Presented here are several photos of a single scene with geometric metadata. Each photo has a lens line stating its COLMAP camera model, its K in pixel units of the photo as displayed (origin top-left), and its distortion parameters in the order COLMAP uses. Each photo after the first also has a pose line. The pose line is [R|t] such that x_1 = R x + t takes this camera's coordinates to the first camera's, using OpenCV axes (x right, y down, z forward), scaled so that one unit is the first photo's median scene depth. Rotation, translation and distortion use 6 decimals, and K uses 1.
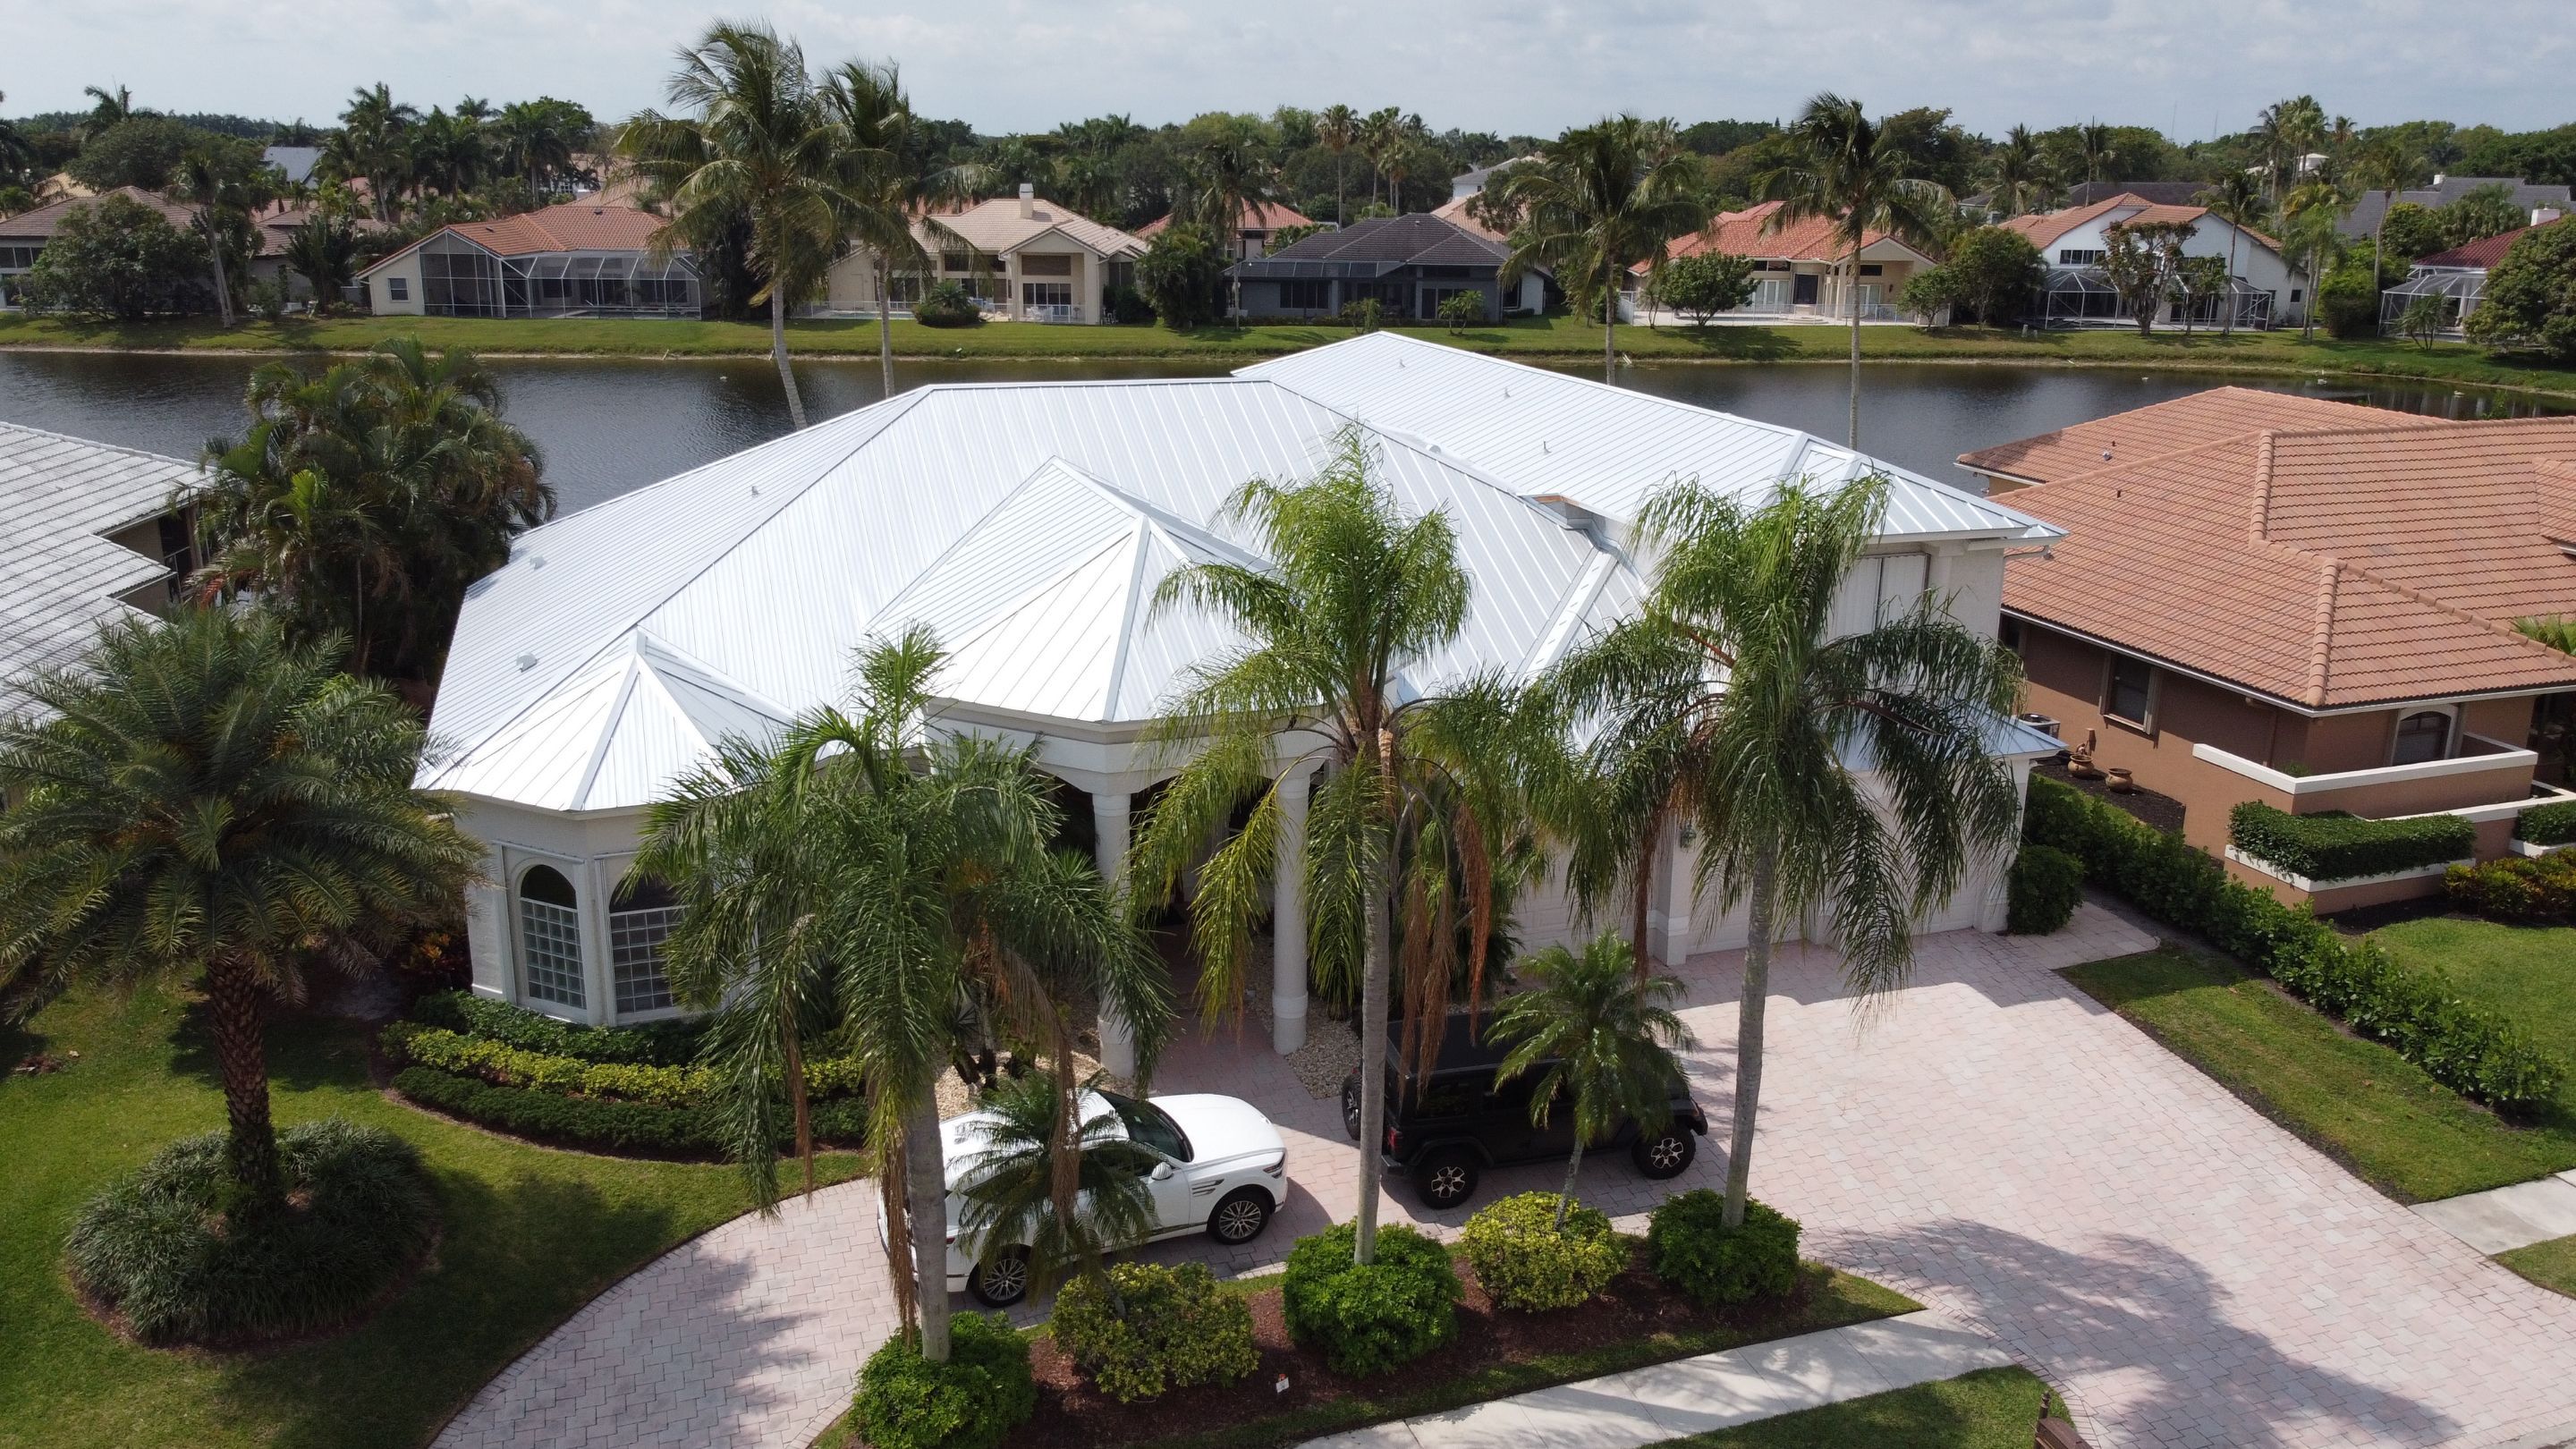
lens RADIAL K [[1942.8, 0, 1288.1], [0, 1942.8, 713.2], [0, 0, 1]] dist [0.002915, -0.007162]
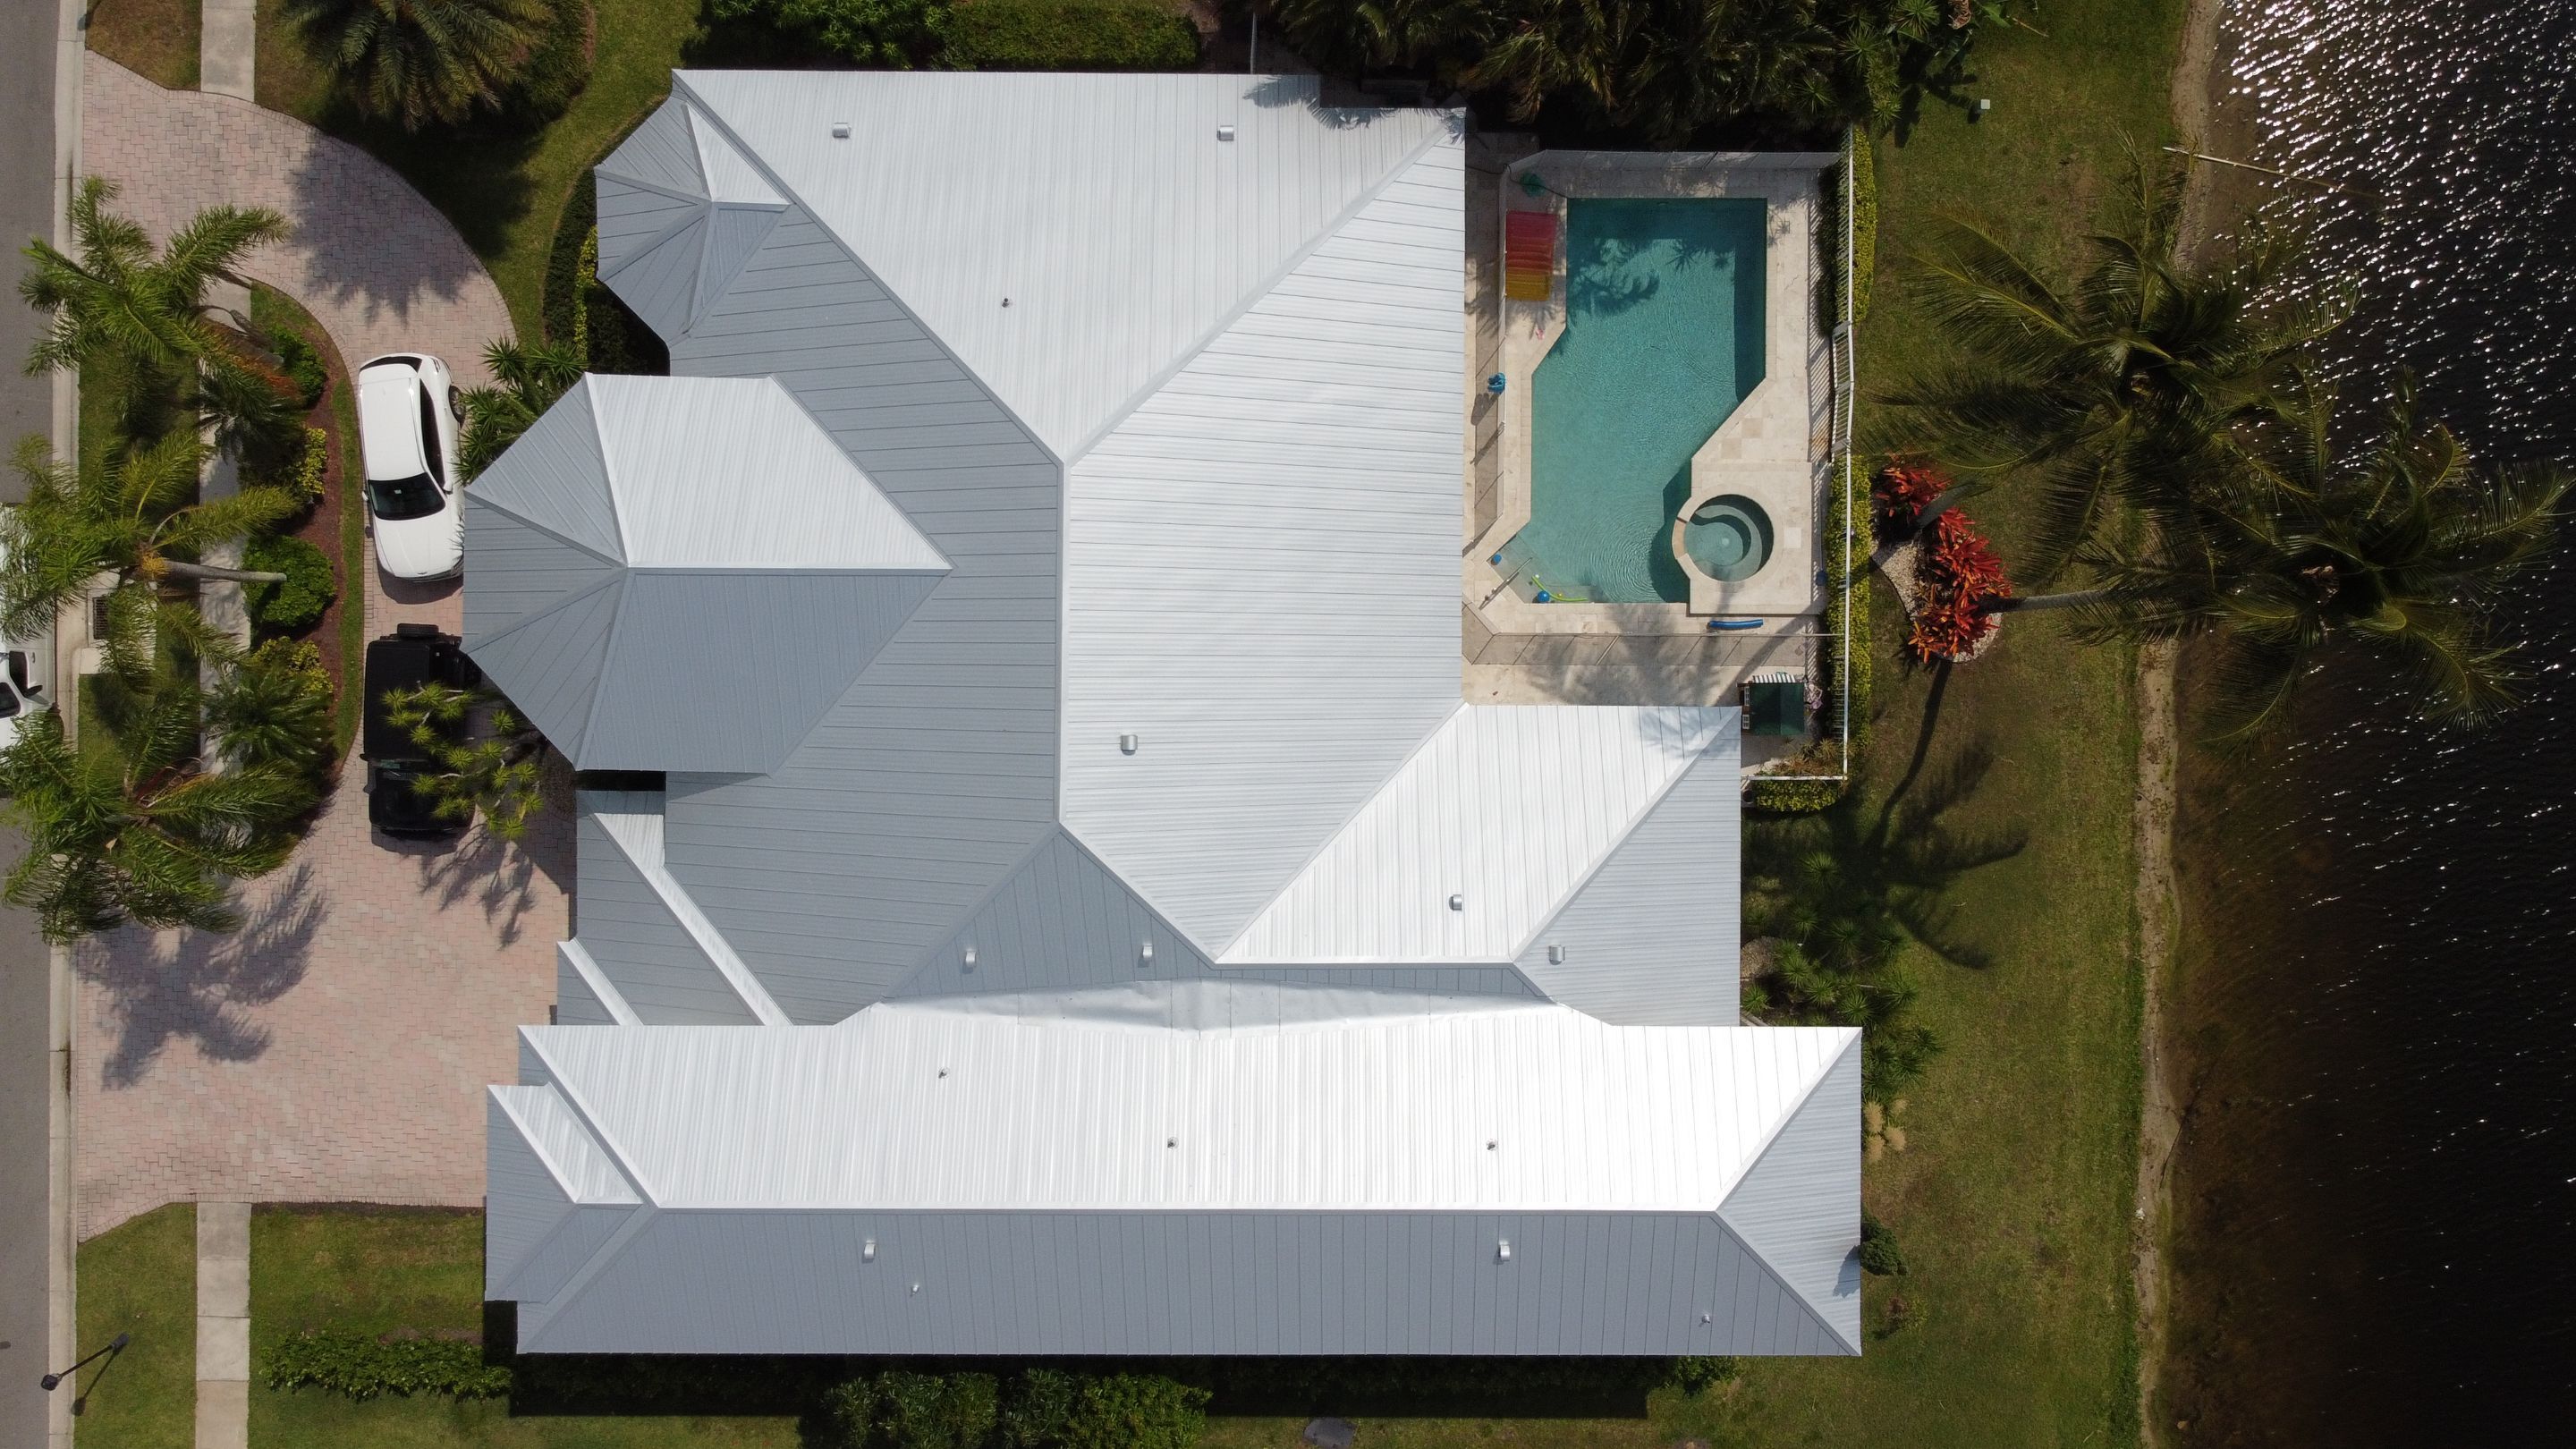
lens RADIAL K [[1942.8, 0, 1301.4], [0, 1942.8, 714.9], [0, 0, 1]] dist [0.002915, -0.007162]
pose [[-0.326541, 0.945108, -0.011934, -0.098489], [-0.277295, -0.083721, 0.957130, -1.273405], [0.903592, 0.315851, 0.289412, 0.939246]]
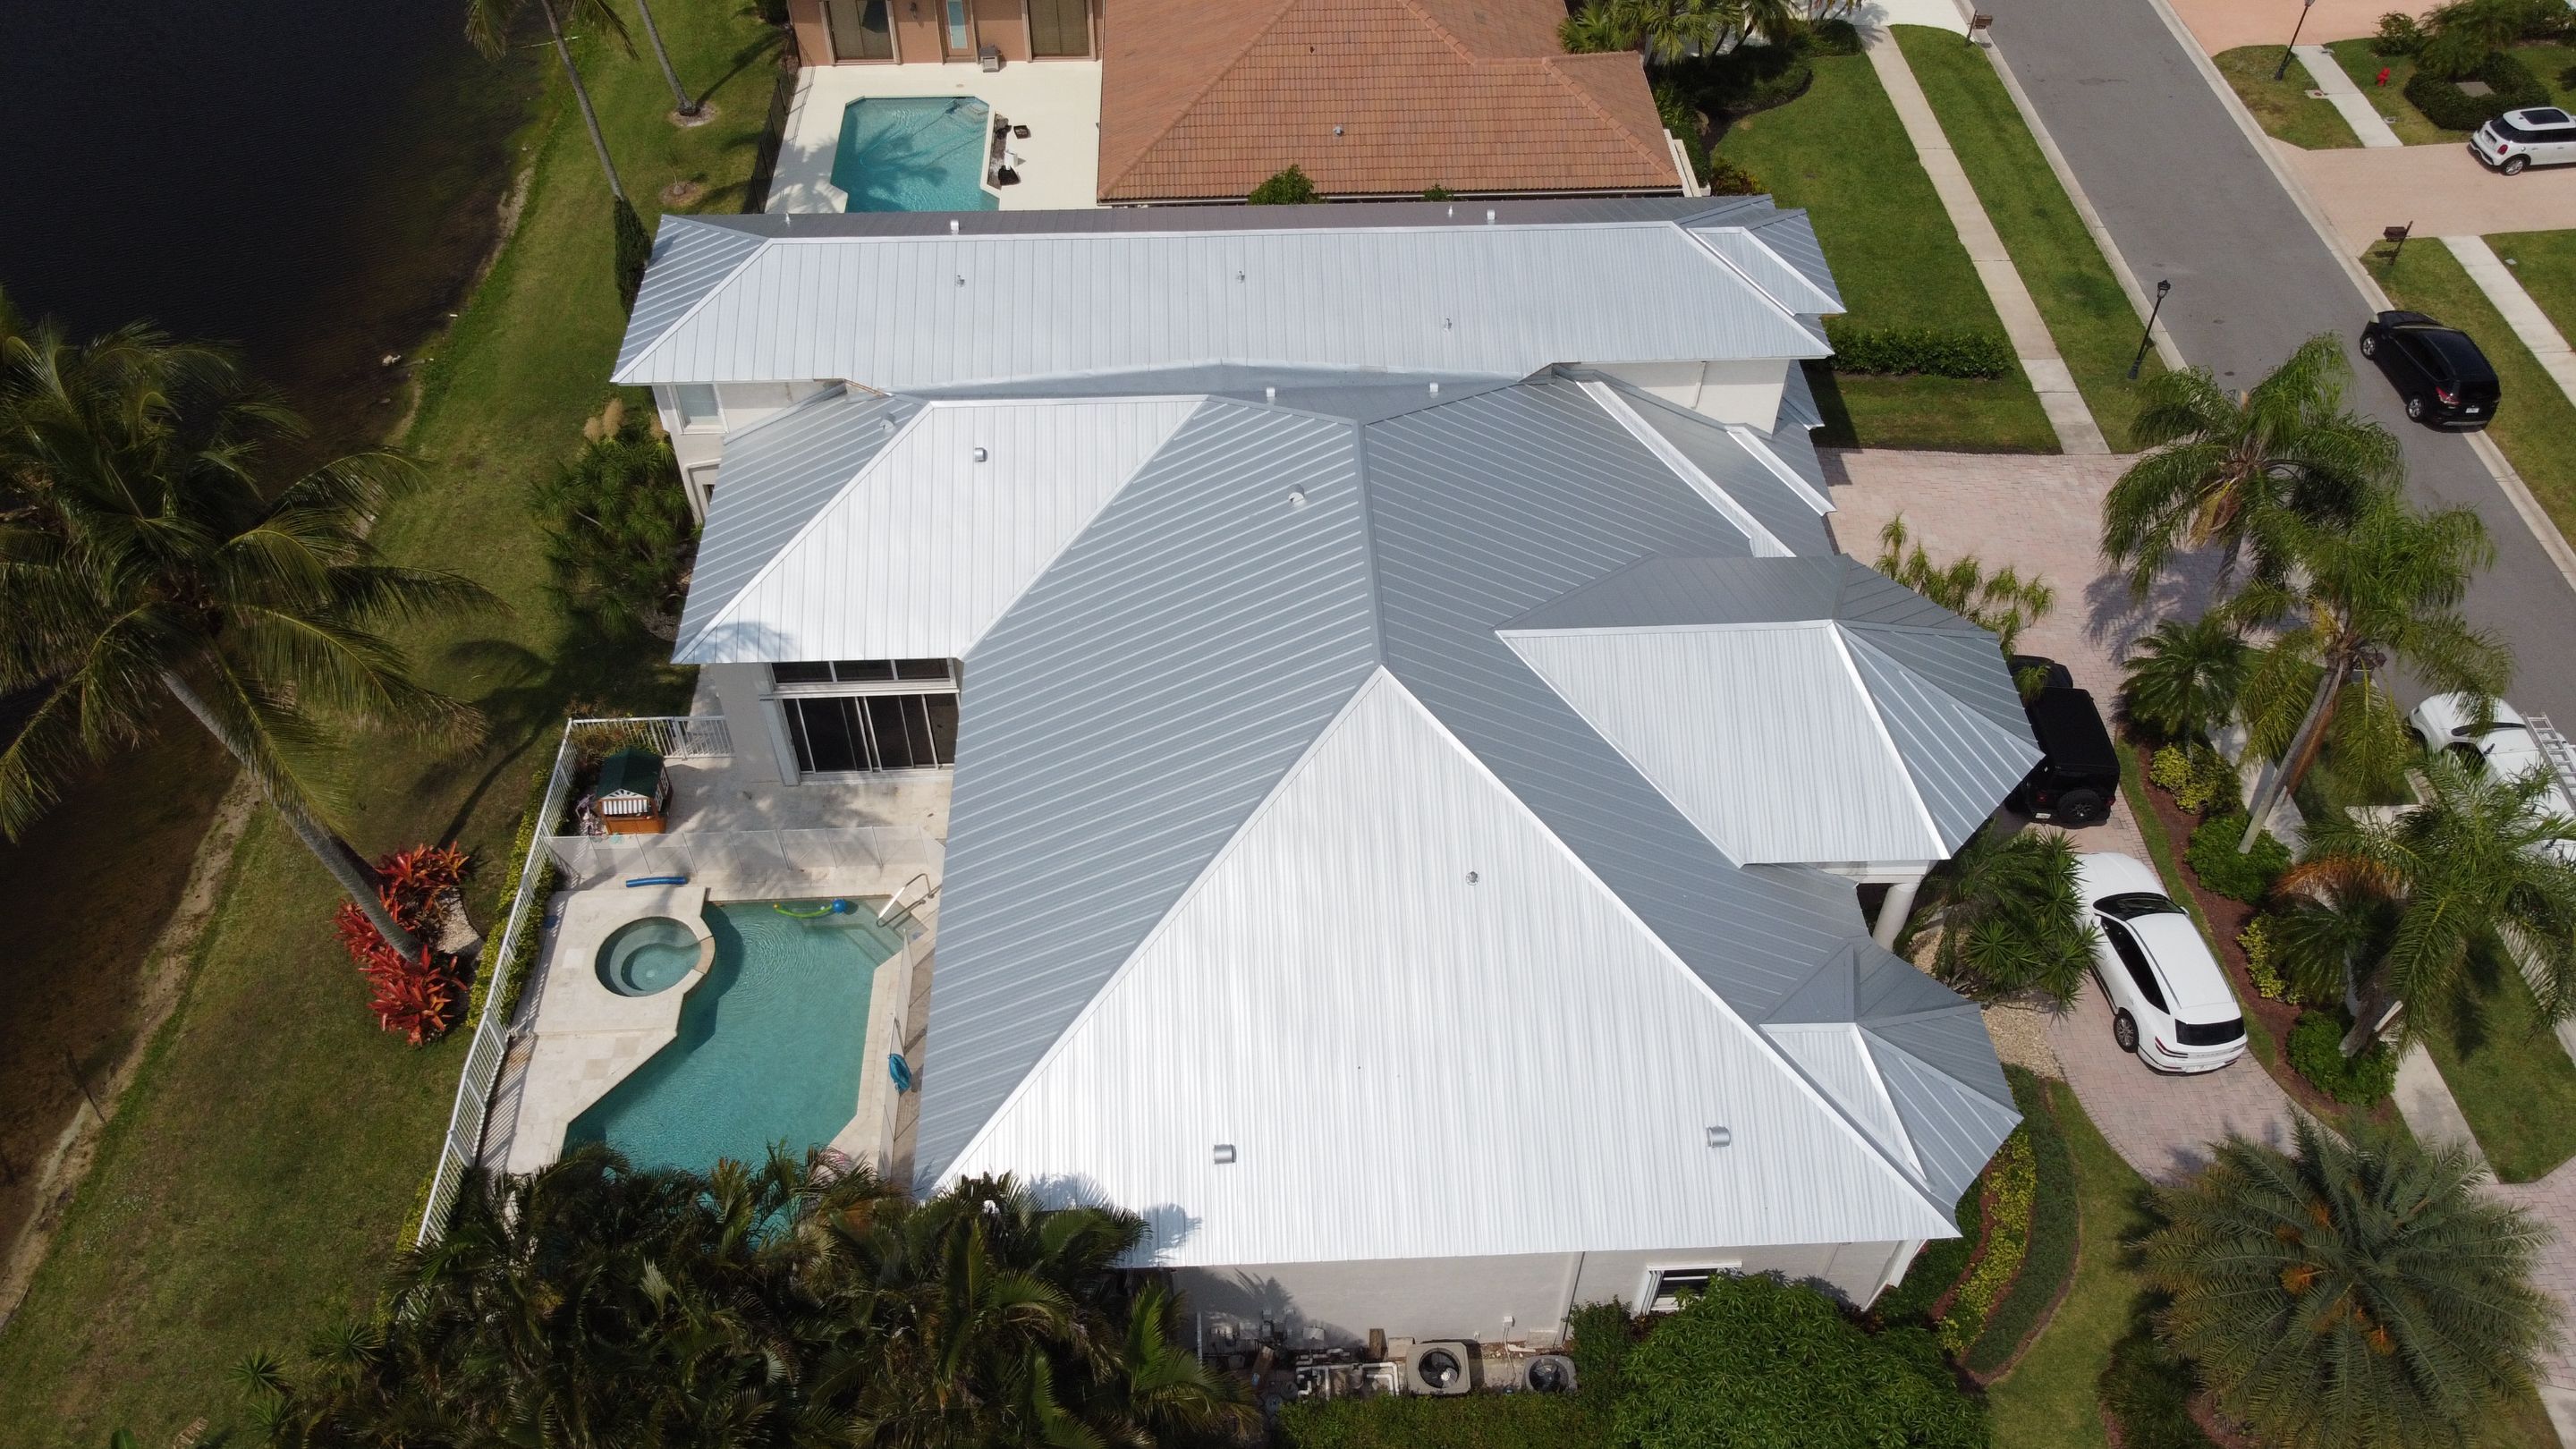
lens RADIAL K [[1942.8, 0, 1277.5], [0, 1942.8, 724.0], [0, 0, 1]] dist [0.002915, -0.007162]
pose [[0.282815, -0.705685, 0.649634, -0.882504], [0.268706, 0.708455, 0.652601, -0.824364], [-0.920768, -0.010005, 0.389983, 0.748941]]
